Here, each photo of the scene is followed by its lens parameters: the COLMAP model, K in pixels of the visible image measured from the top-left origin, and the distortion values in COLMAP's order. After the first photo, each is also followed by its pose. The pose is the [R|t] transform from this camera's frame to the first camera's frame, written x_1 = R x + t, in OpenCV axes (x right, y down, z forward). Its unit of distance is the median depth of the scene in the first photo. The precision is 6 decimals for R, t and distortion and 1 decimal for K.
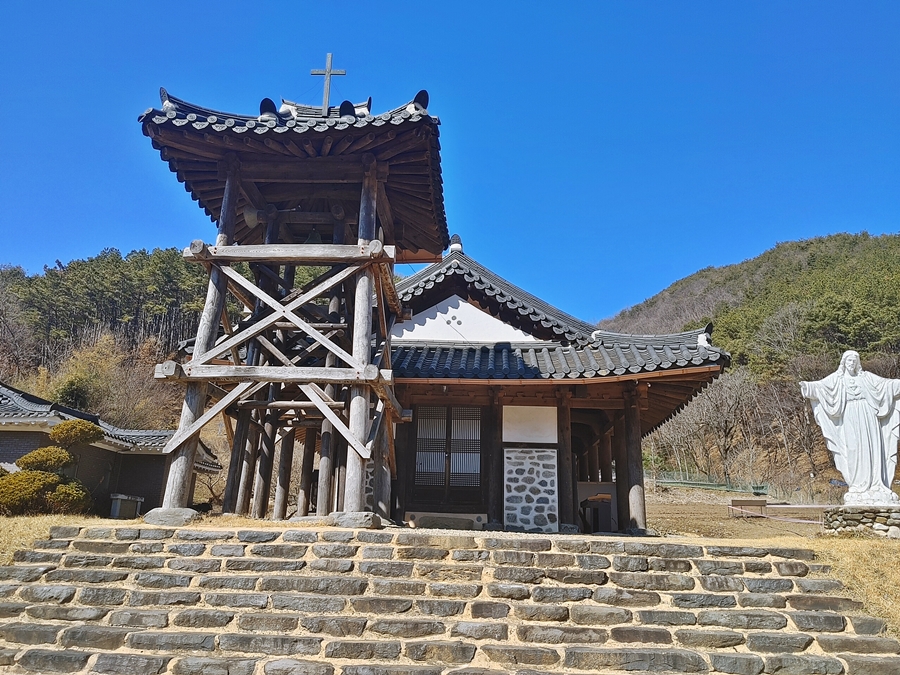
lens RADIAL K [[676.3, 0, 450.0], [0, 676.3, 337.5], [0, 0, 1]] dist [0.023613, -0.009239]
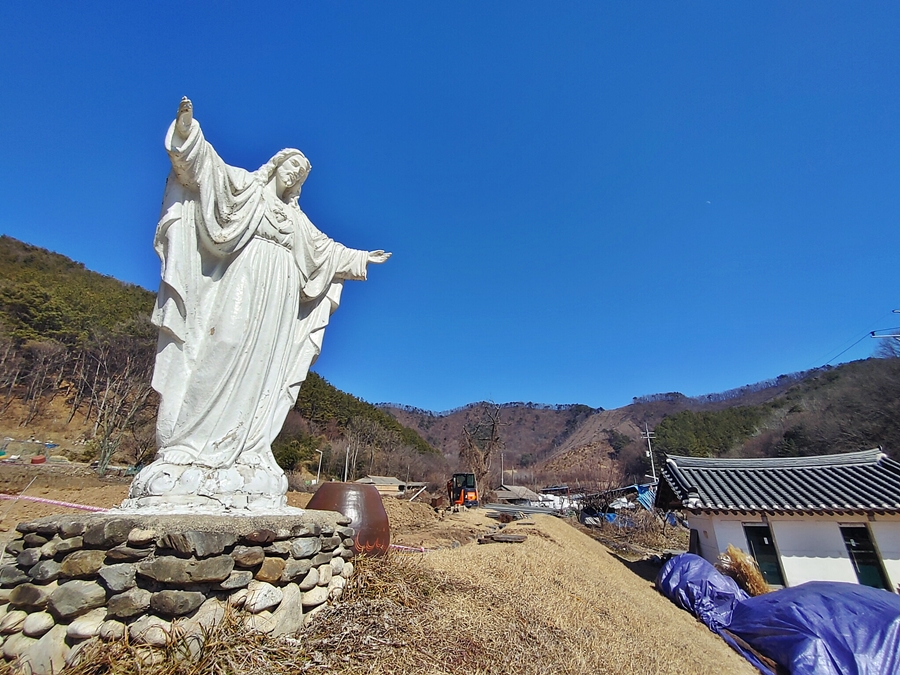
lens RADIAL K [[401.2, 0, 450.0], [0, 401.2, 337.5], [0, 0, 1]] dist [-0.000682, -0.000412]
pose [[0.159033, 0.357507, 0.920270, 0.296467], [-0.295423, 0.906656, -0.301166, 0.136281], [-0.942037, -0.223973, 0.249804, 0.599343]]
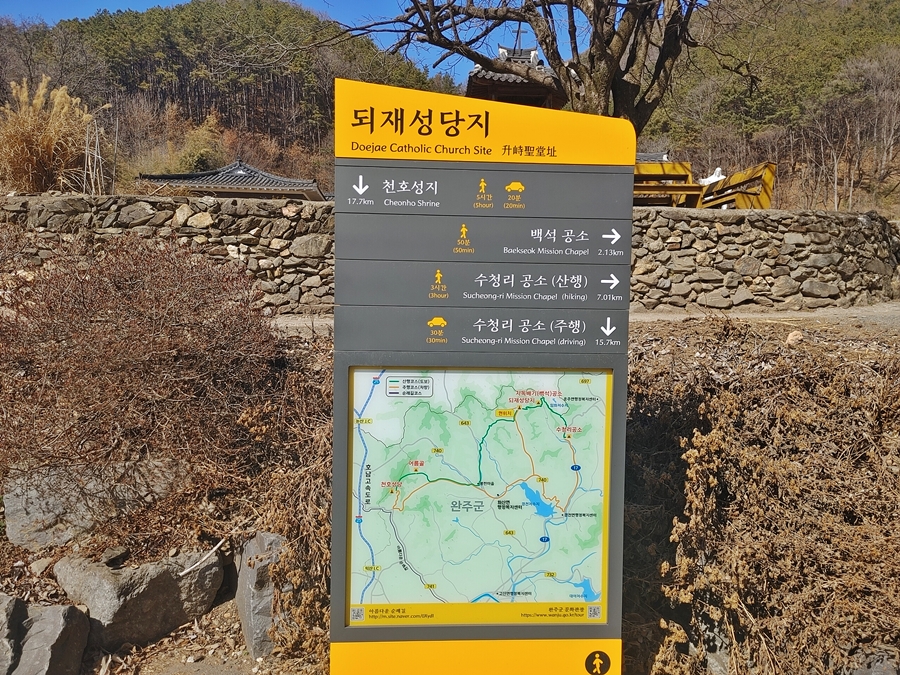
lens RADIAL K [[676.3, 0, 450.0], [0, 676.3, 337.5], [0, 0, 1]] dist [0.023613, -0.009239]
pose [[0.993091, -0.021932, 0.115280, -0.524534], [-0.018742, 0.940127, 0.340310, -0.129482], [-0.115842, -0.340119, 0.933220, -1.117749]]
